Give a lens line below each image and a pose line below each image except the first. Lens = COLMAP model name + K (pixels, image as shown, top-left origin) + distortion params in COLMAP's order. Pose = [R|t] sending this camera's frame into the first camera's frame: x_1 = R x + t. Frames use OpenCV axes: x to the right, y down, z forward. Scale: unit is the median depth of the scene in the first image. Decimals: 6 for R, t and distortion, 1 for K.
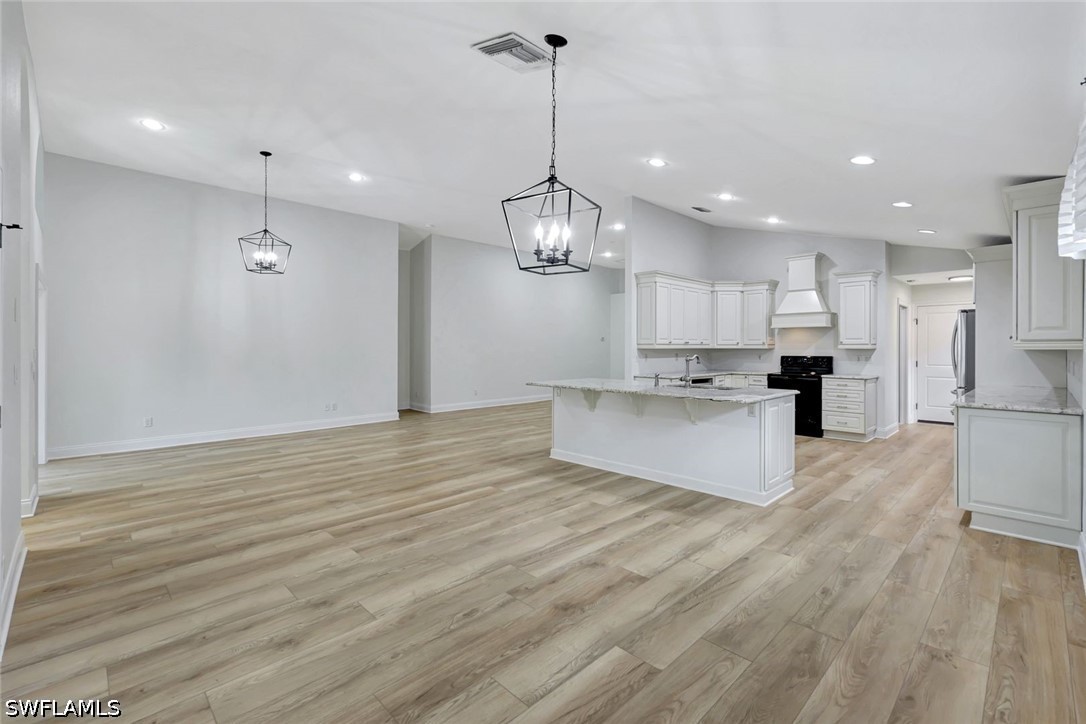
lens RADIAL K [[473.8, 0, 540.8], [0, 473.8, 355.8], [0, 0, 1]] dist [0.003807, 0.000112]
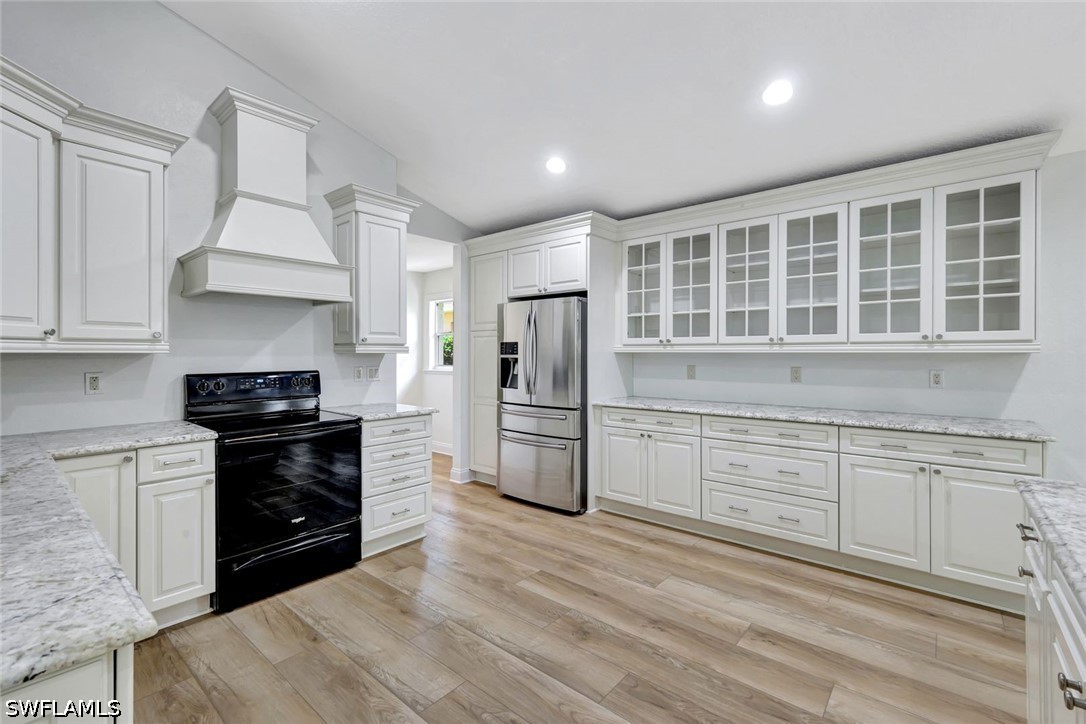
lens RADIAL K [[473.8, 0, 546.4], [0, 473.8, 353.5], [0, 0, 1]] dist [0.003807, 0.000112]
pose [[-0.104005, -0.002379, 0.994574, 0.258916], [0.017555, 0.999837, 0.004227, -0.023972], [-0.994422, 0.017899, -0.103946, 1.487416]]
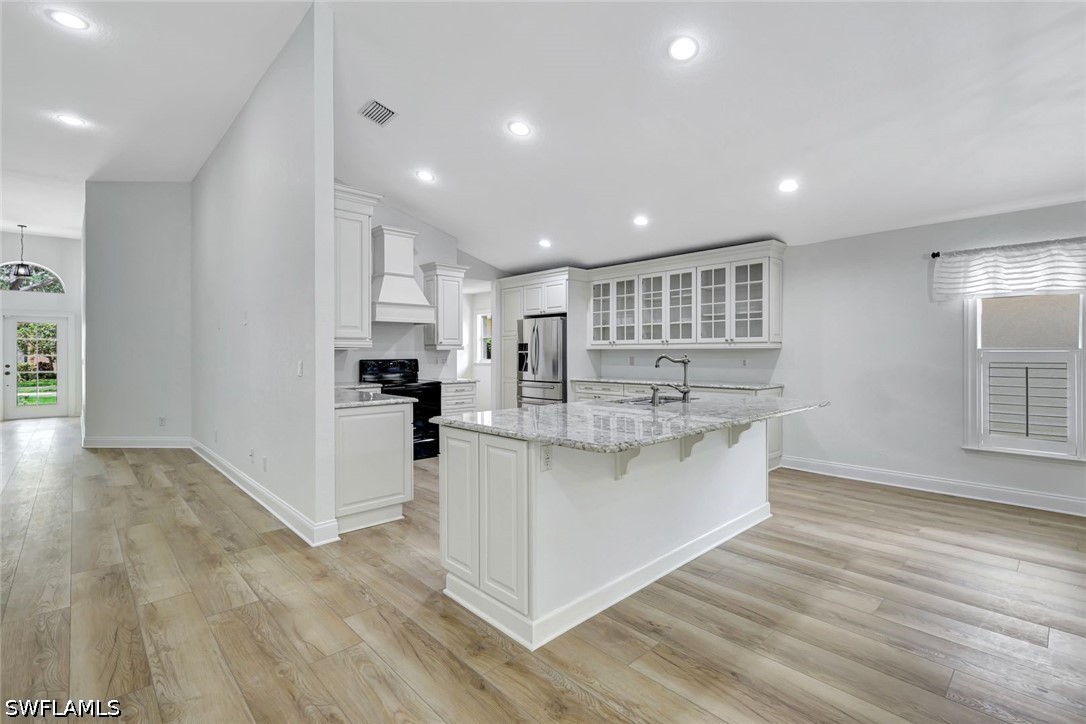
lens RADIAL K [[494.2, 0, 546.6], [0, 494.2, 356.6], [0, 0, 1]] dist [0.003795, -0.000862]
pose [[0.009882, -0.007887, 0.999920, -0.478834], [0.019508, 0.999780, 0.007693, -0.010213], [-0.999761, 0.019430, 0.010033, 1.359422]]
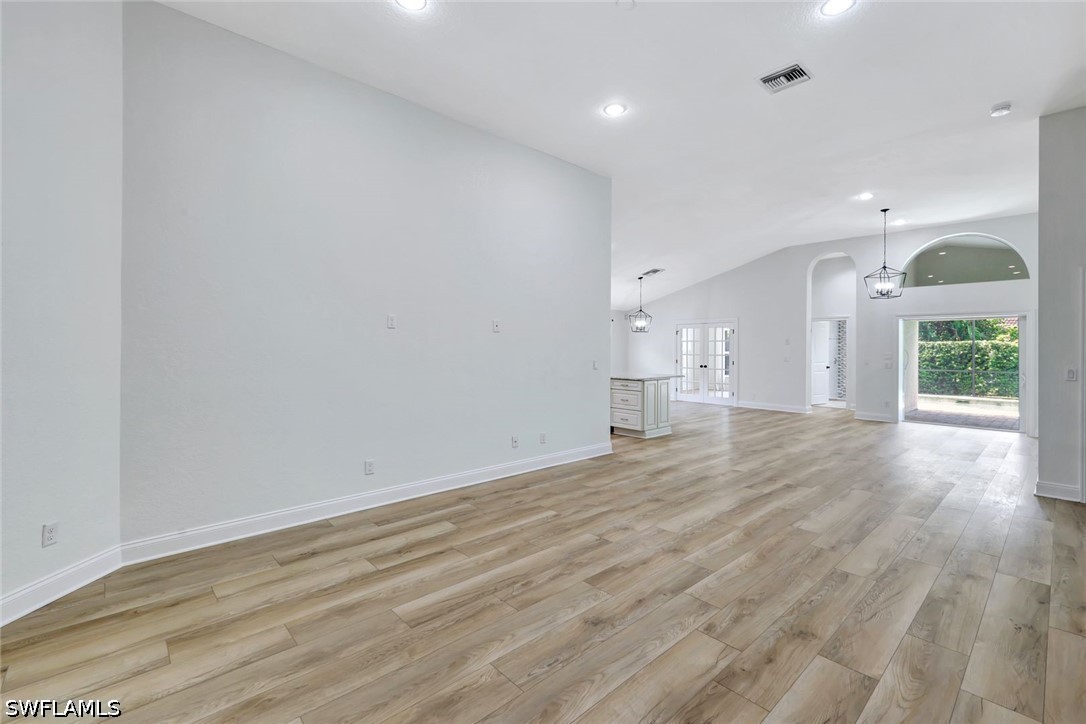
lens RADIAL K [[473.8, 0, 547.8], [0, 473.8, 347.5], [0, 0, 1]] dist [0.003807, 0.000112]
pose [[-0.999698, -0.006953, 0.023552, 0.466896], [-0.006543, 0.999826, 0.017449, -0.069751], [-0.023669, 0.017290, -0.999570, 3.238134]]
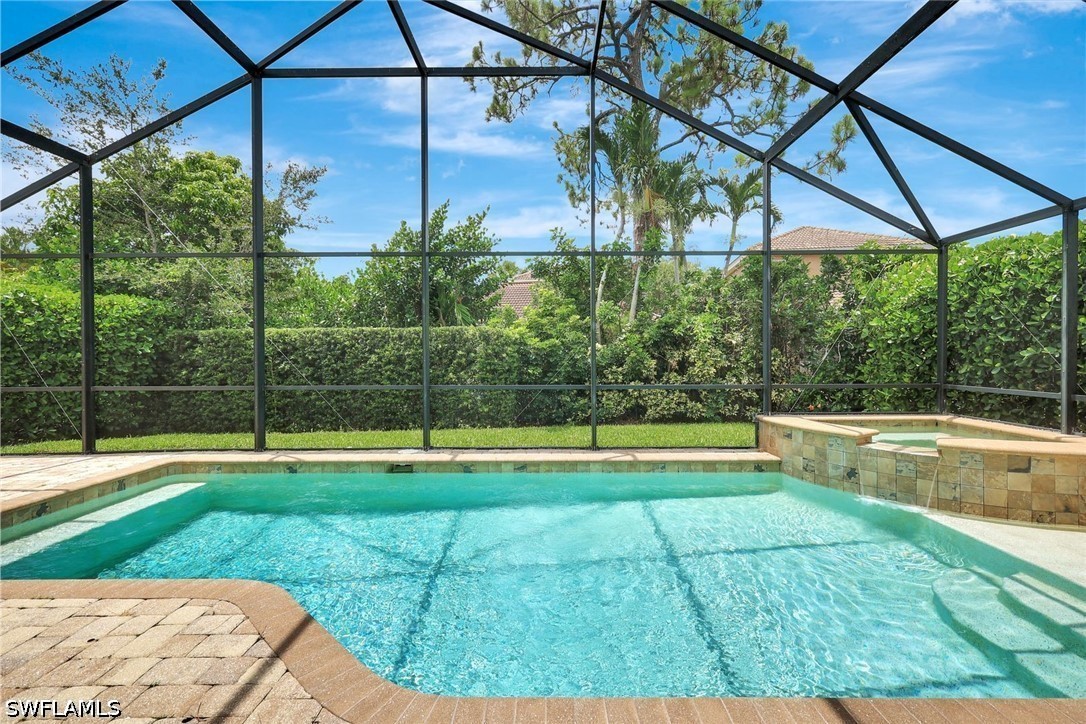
lens RADIAL K [[473.8, 0, 546.5], [0, 473.8, 355.9], [0, 0, 1]] dist [0.003807, 0.000112]
pose [[-0.698689, 0.005514, -0.715404, -1.947502], [-0.009609, 0.999808, 0.017090, 0.030472], [0.715361, 0.018815, -0.698502, 0.793555]]
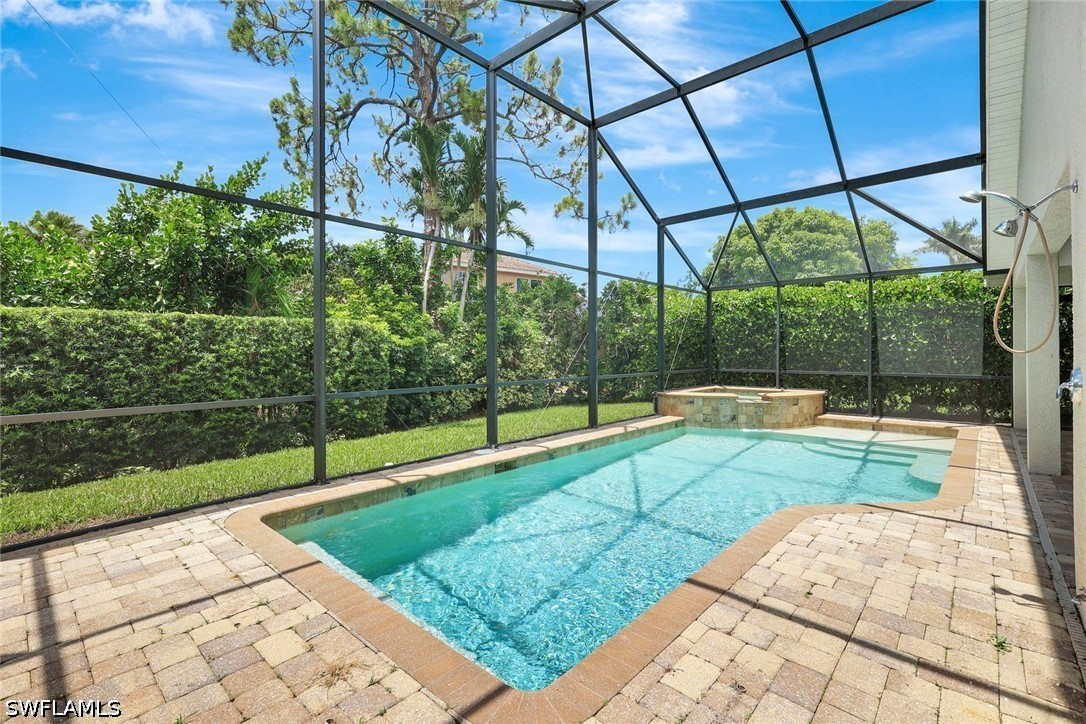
lens RADIAL K [[473.8, 0, 548.7], [0, 473.8, 352.8], [0, 0, 1]] dist [0.003807, 0.000112]
pose [[0.065243, 0.000468, -0.997869, -1.250643], [-0.014836, 0.999890, -0.000501, 0.056822], [0.997759, 0.014837, 0.065242, -0.454669]]
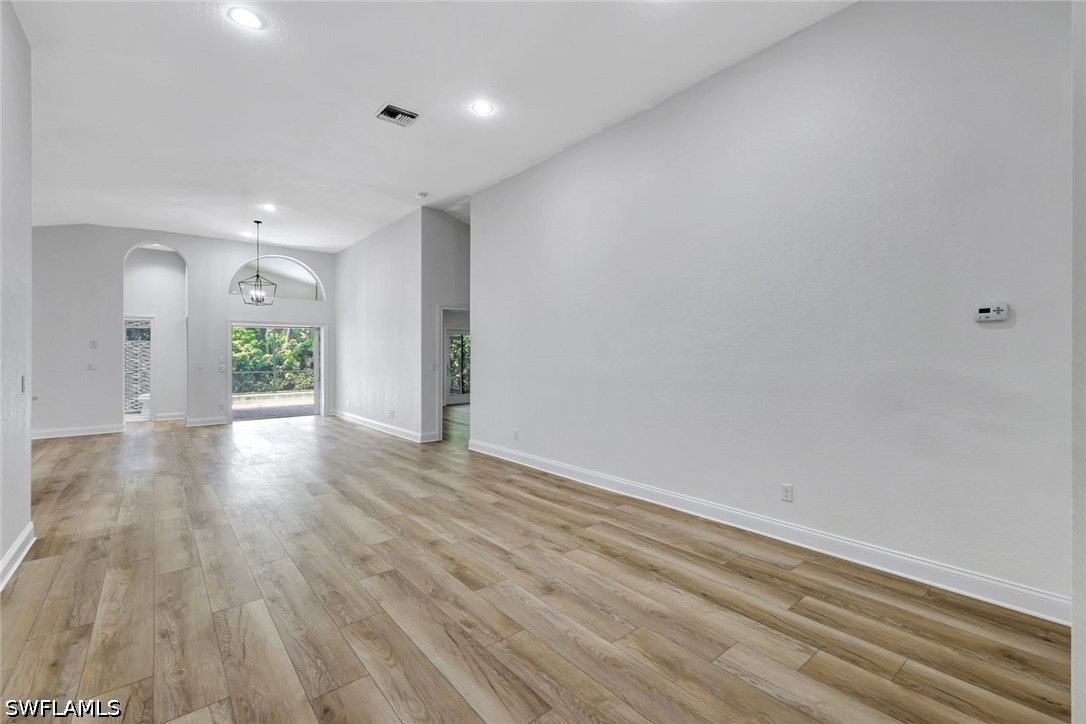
lens RADIAL K [[473.8, 0, 545.7], [0, 473.8, 351.2], [0, 0, 1]] dist [0.003807, 0.000112]
pose [[-0.079951, -0.005218, -0.996785, 1.074818], [-0.014263, 0.999890, -0.004090, -0.056053], [0.996697, 0.013890, -0.080017, 2.715242]]
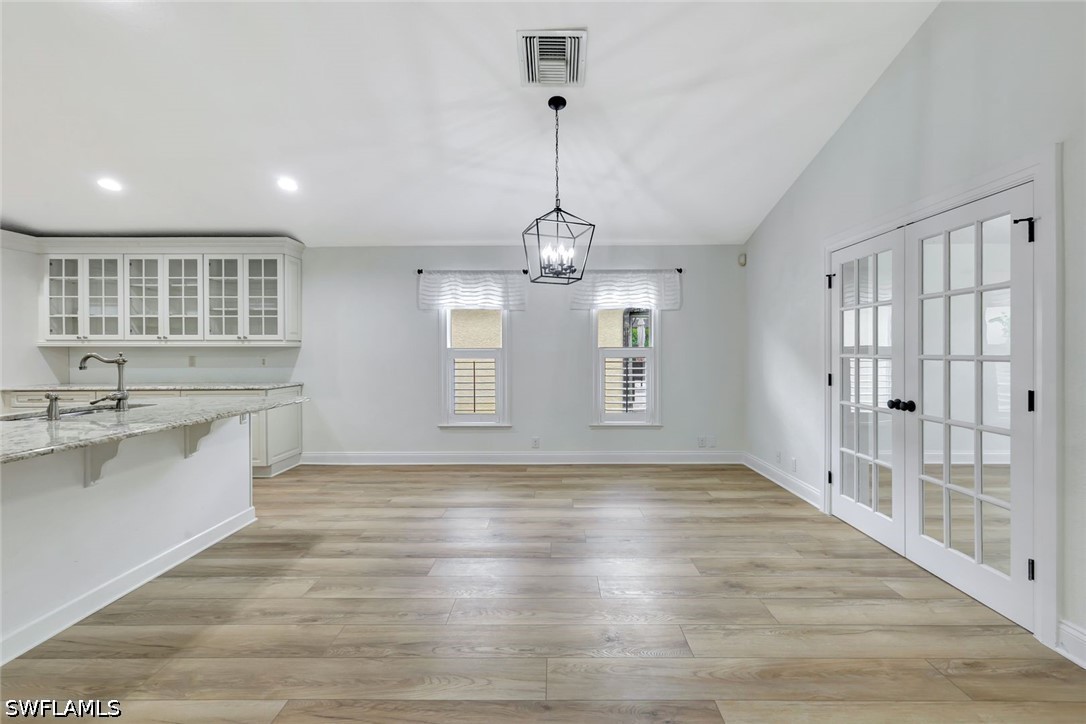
lens RADIAL K [[473.8, 0, 551.7], [0, 473.8, 353.1], [0, 0, 1]] dist [0.003807, 0.000112]
pose [[-0.714067, -0.002761, 0.700072, -0.531646], [0.013925, 0.999738, 0.018146, -0.006164], [-0.699938, 0.022706, -0.713842, 1.186073]]
